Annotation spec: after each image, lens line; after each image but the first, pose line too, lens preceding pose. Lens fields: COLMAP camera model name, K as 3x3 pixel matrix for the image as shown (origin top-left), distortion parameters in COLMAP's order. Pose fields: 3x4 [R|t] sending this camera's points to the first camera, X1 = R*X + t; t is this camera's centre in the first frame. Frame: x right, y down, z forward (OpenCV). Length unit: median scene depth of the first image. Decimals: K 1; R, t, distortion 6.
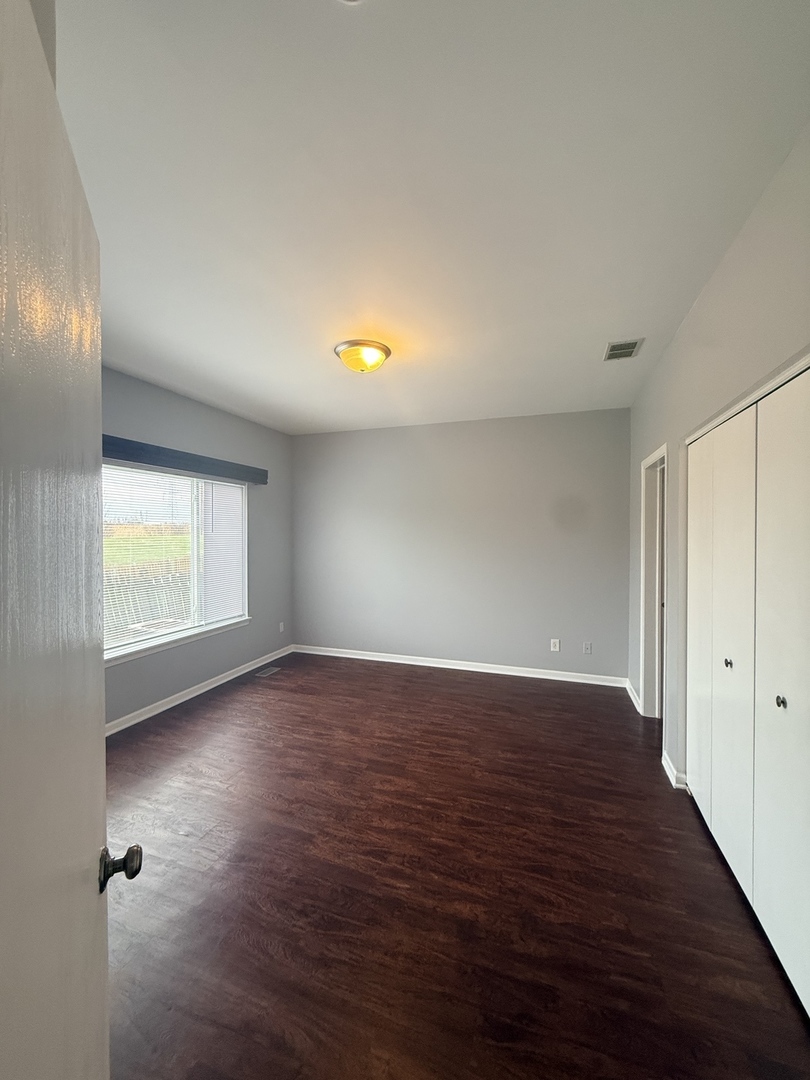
lens RADIAL K [[426.5, 0, 405.0], [0, 426.5, 540.0], [0, 0, 1]] dist [-0.002974, -0.000232]
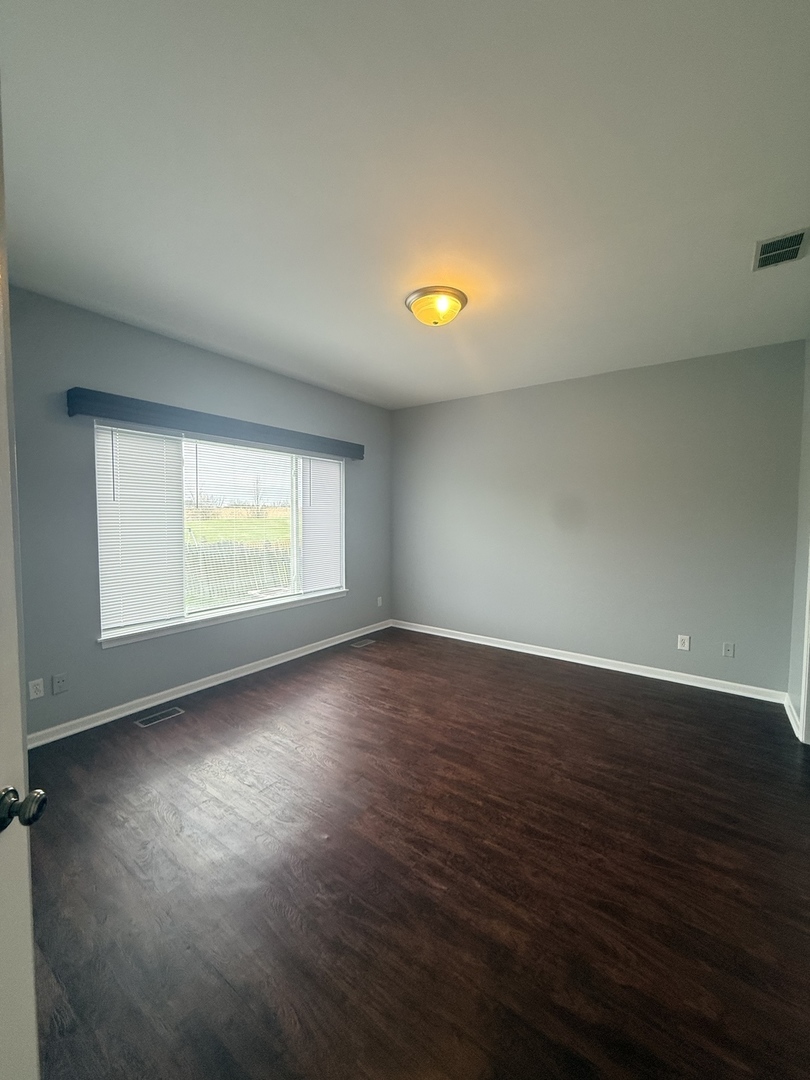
lens RADIAL K [[426.5, 0, 405.0], [0, 426.5, 540.0], [0, 0, 1]] dist [-0.002974, -0.000232]
pose [[0.957008, 0.021109, -0.289293, 0.113089], [-0.009512, 0.999096, 0.041433, 0.029590], [0.289906, -0.036900, 0.956344, 0.096404]]
